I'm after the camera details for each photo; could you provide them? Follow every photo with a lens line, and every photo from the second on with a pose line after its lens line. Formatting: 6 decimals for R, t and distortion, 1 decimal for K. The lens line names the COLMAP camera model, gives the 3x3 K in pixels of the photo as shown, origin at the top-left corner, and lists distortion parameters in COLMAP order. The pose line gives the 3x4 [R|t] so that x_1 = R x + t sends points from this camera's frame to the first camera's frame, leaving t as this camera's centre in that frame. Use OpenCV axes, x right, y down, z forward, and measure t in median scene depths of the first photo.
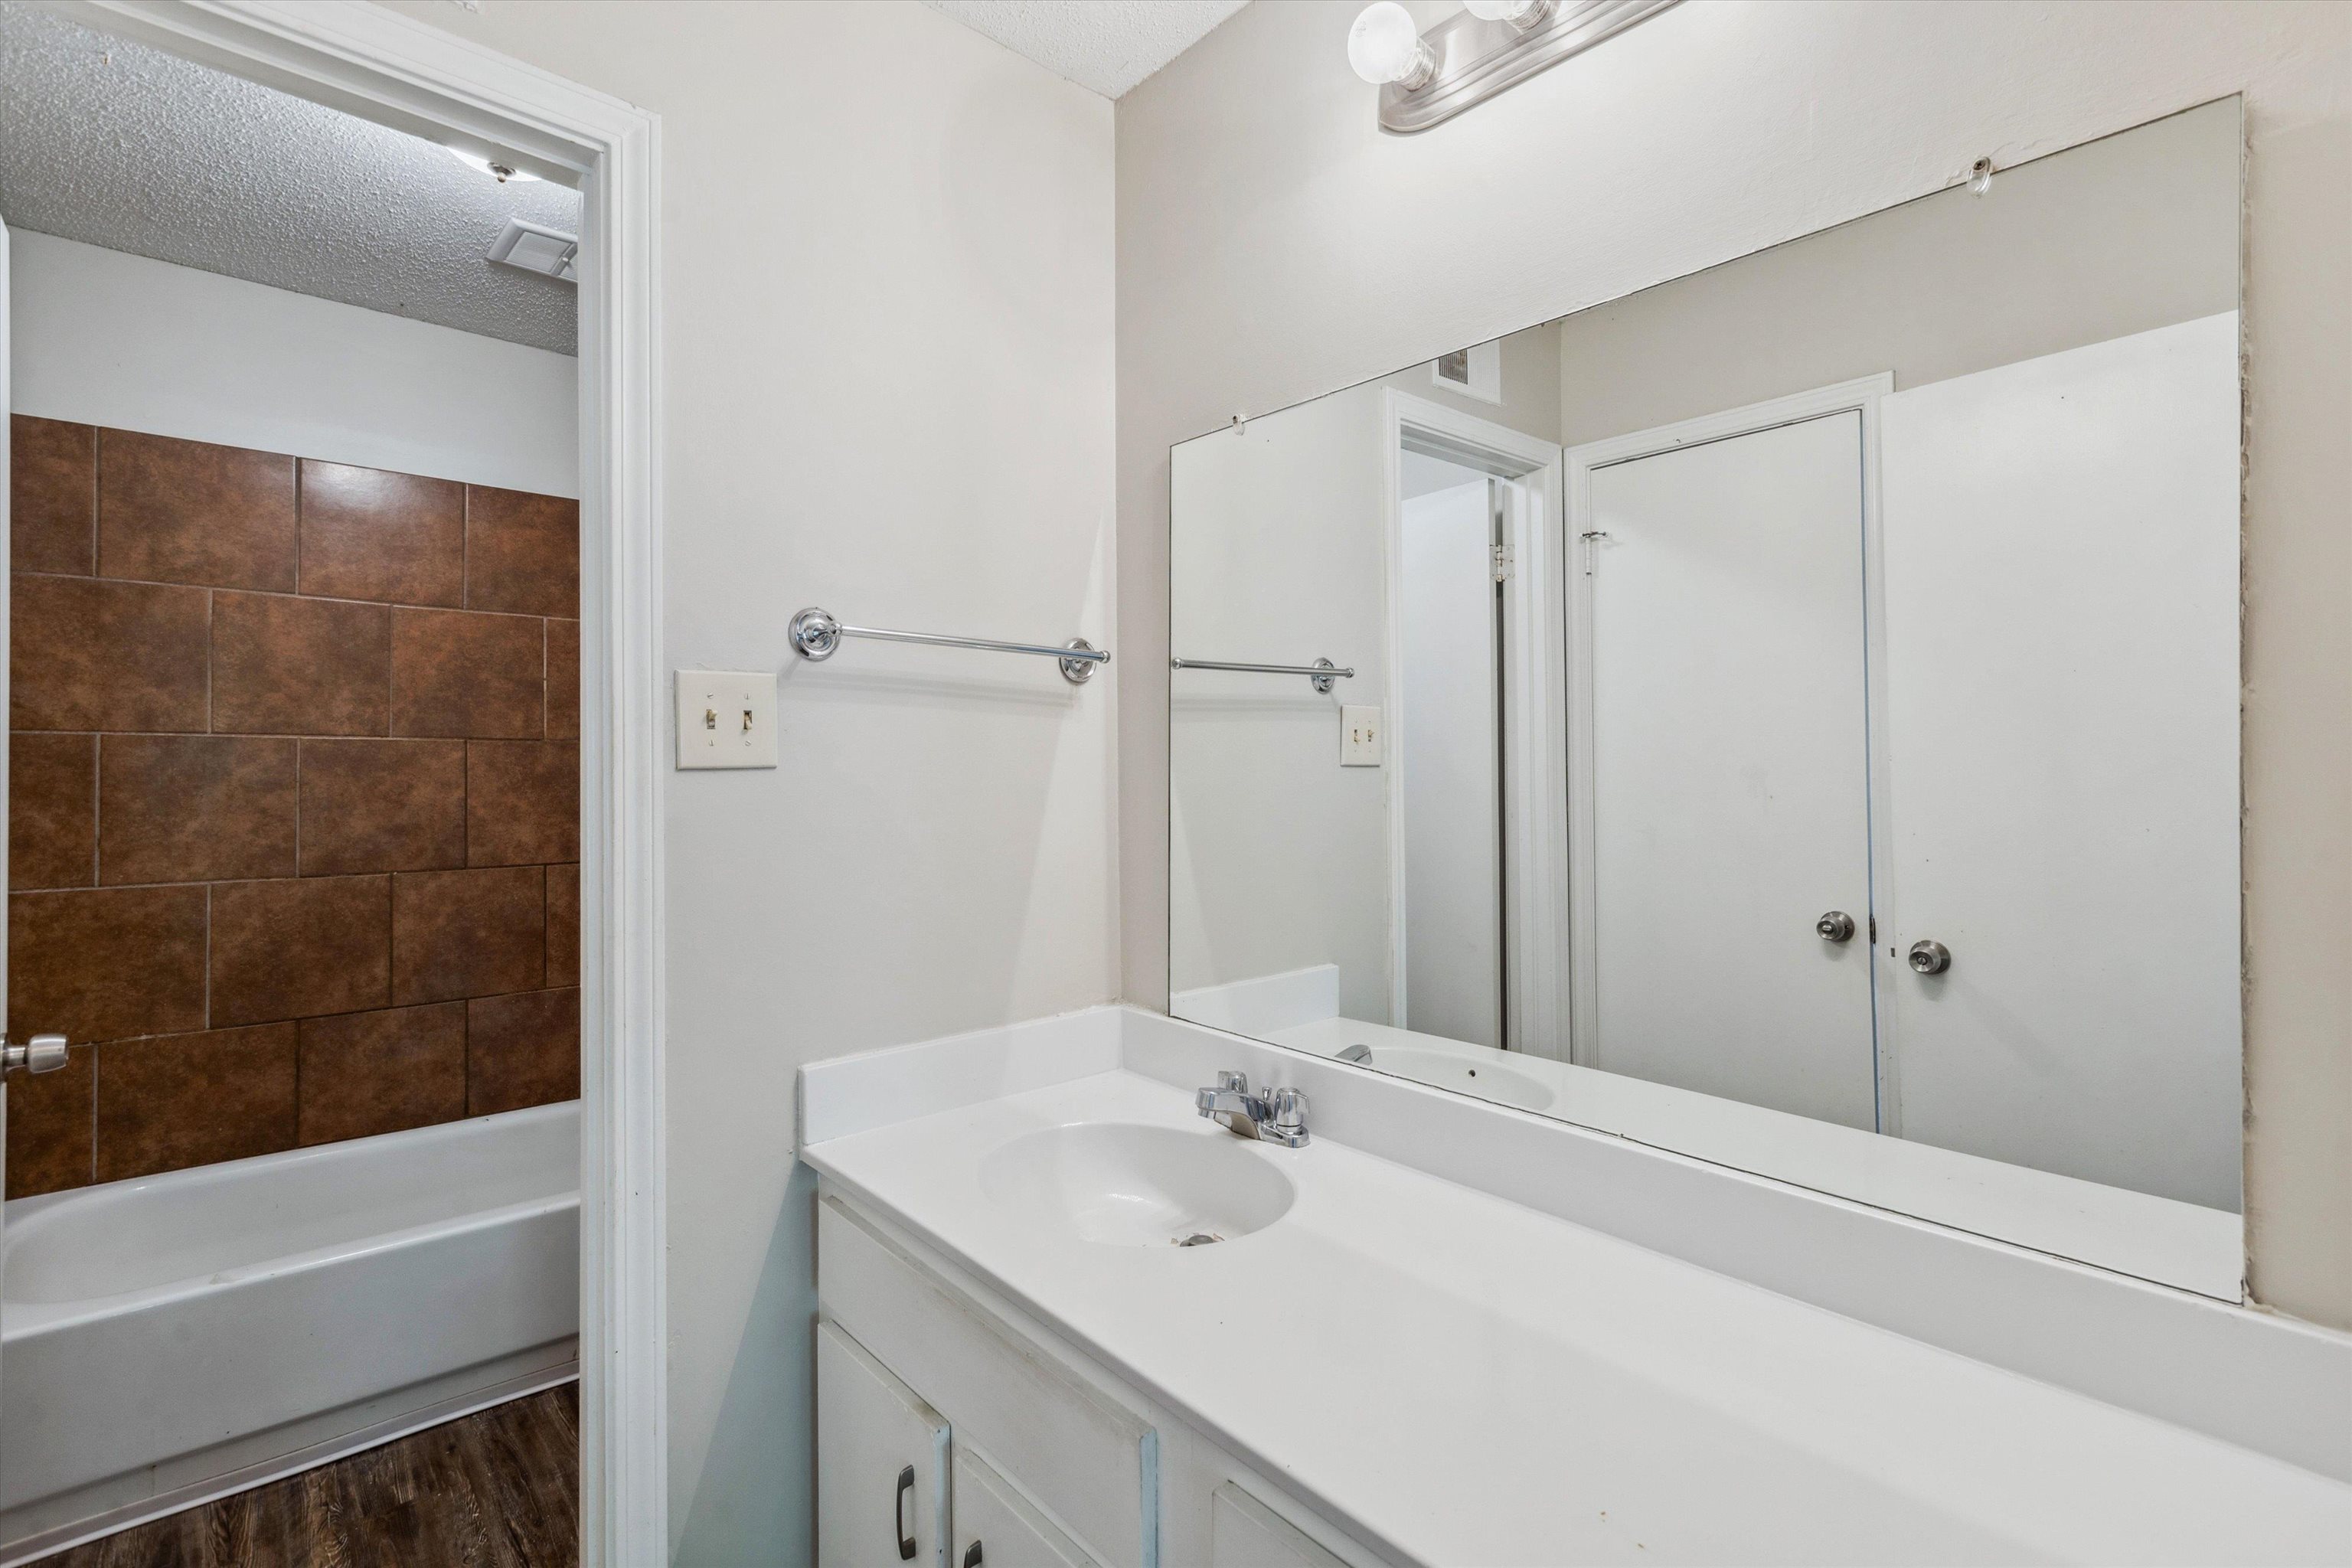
lens RADIAL K [[1065.1, 0, 1182.4], [0, 1065.1, 767.4], [0, 0, 1]] dist [0.000812, -0.003200]
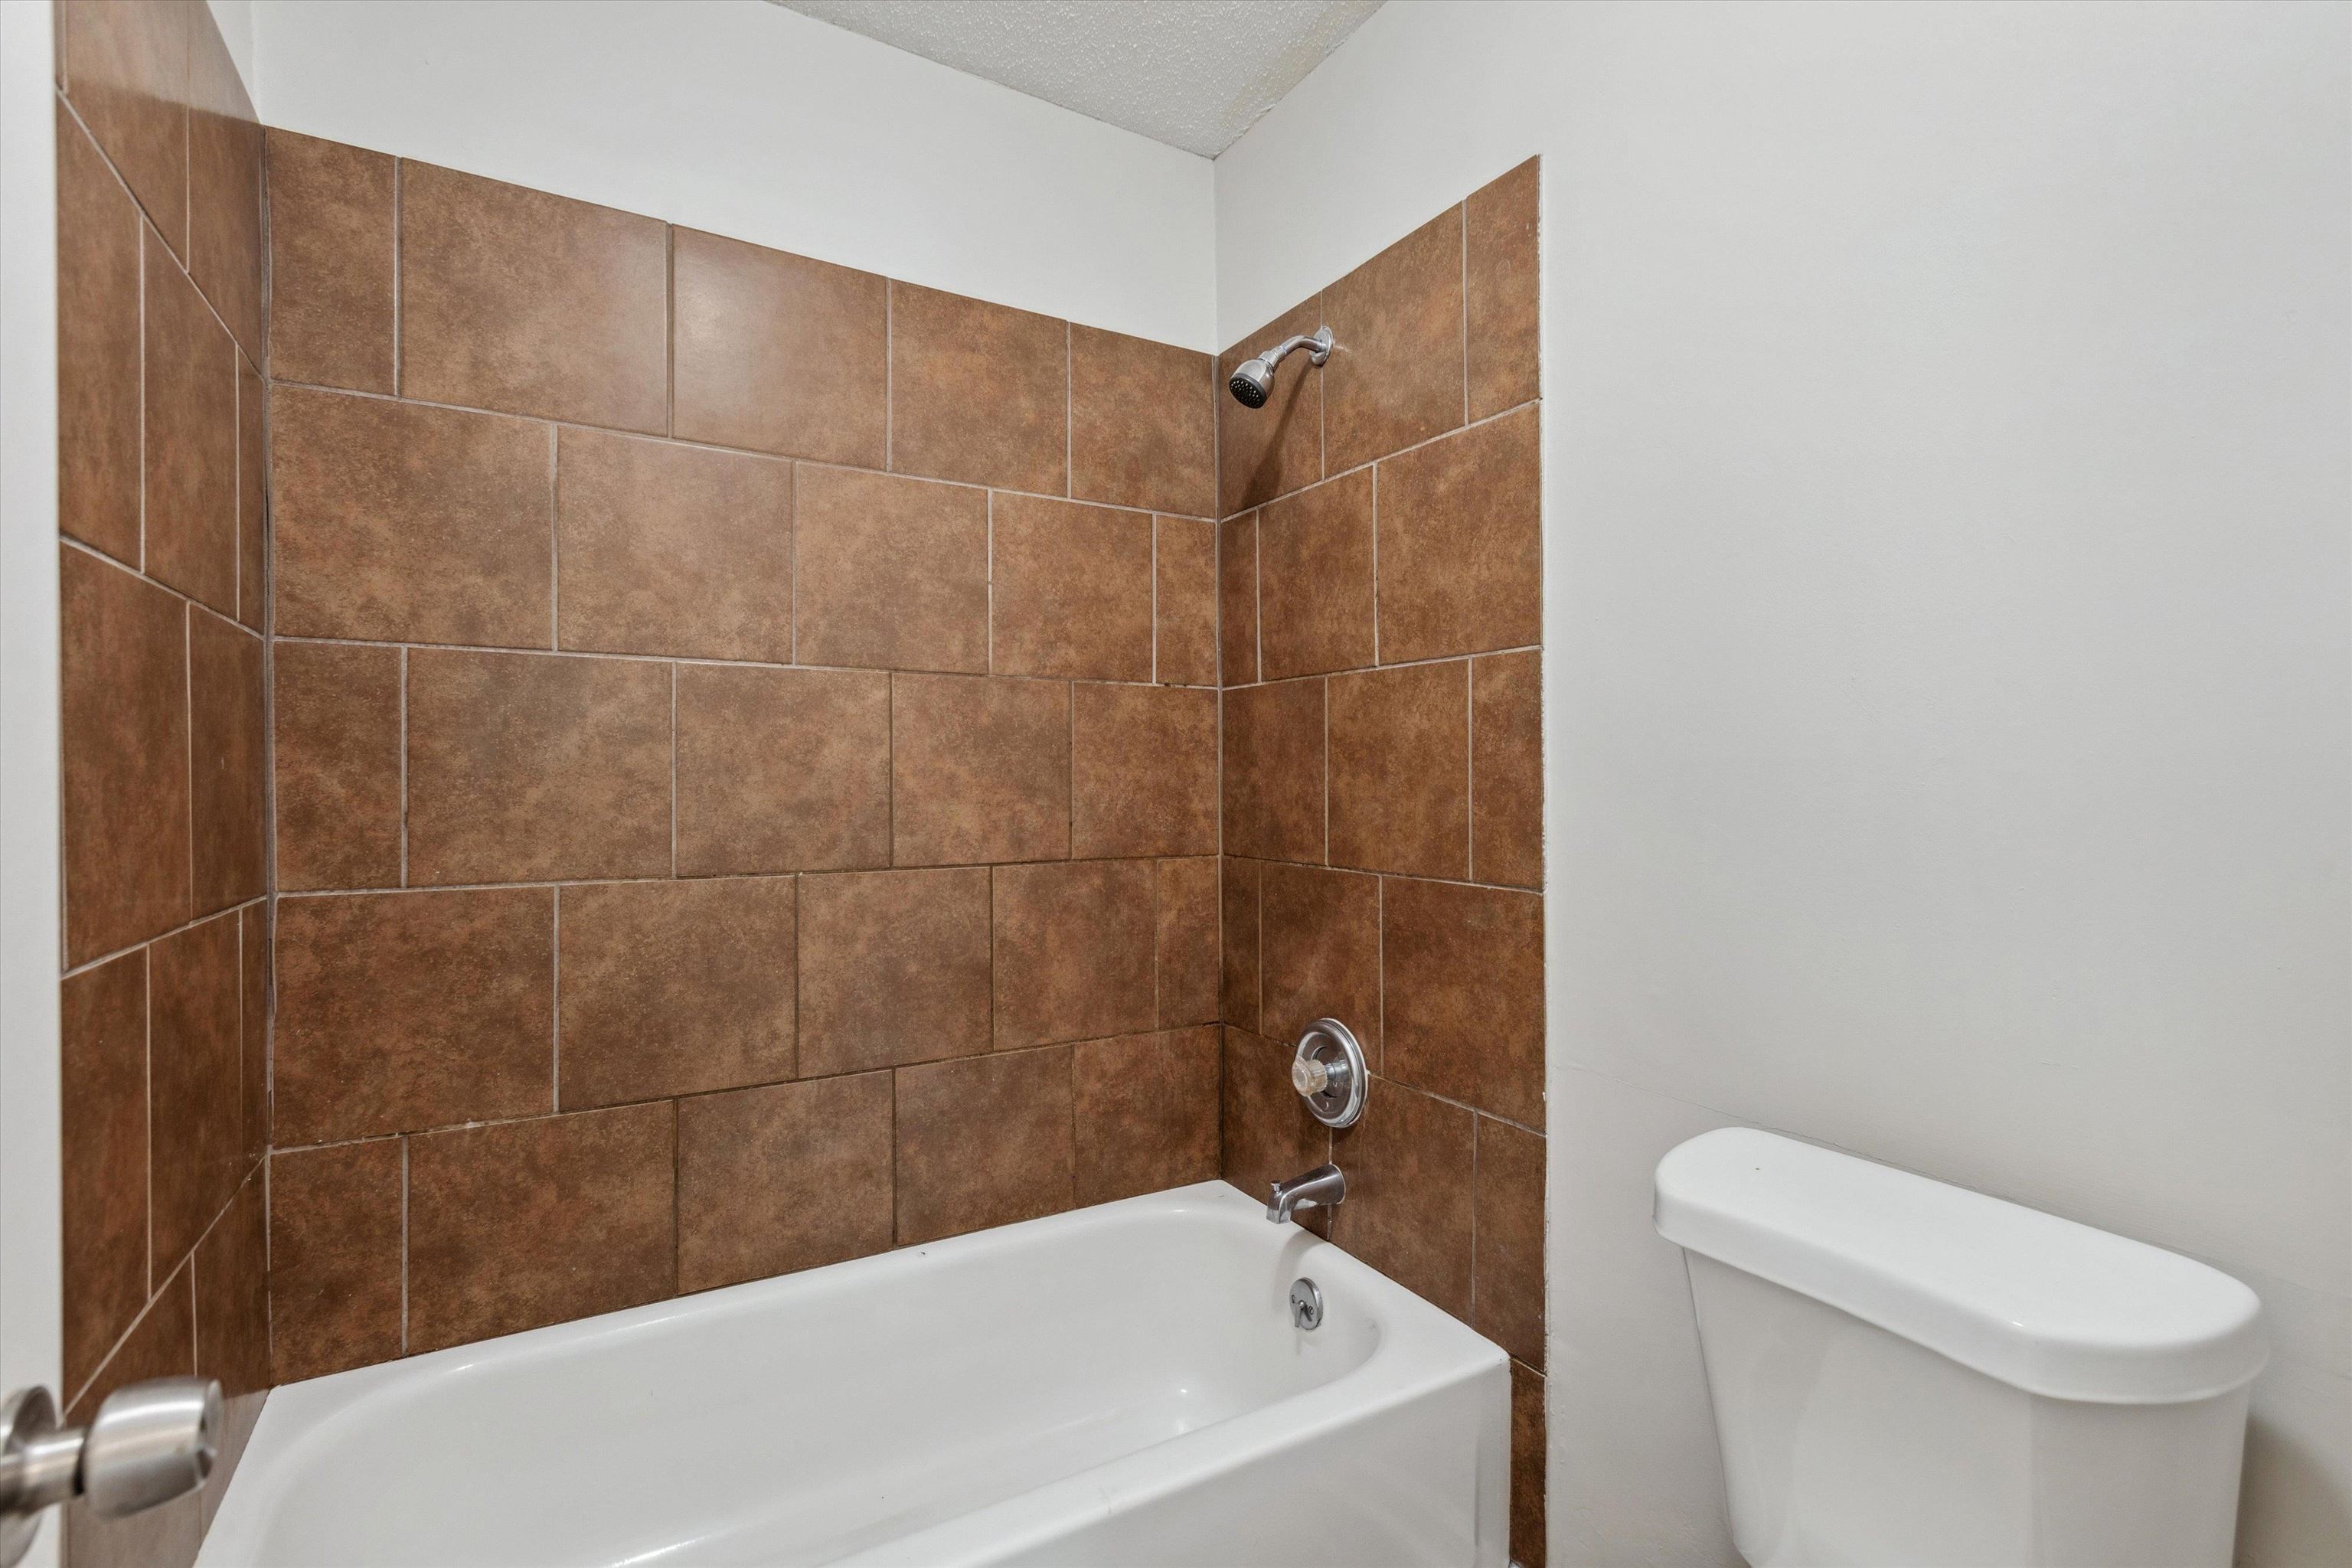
lens RADIAL K [[1065.1, 0, 1167.4], [0, 1065.1, 789.7], [0, 0, 1]] dist [0.000812, -0.003200]
pose [[0.976783, 0.009428, -0.214023, -0.403619], [-0.004755, 0.999739, 0.022338, 0.034112], [0.214178, -0.020802, 0.976573, 0.436599]]
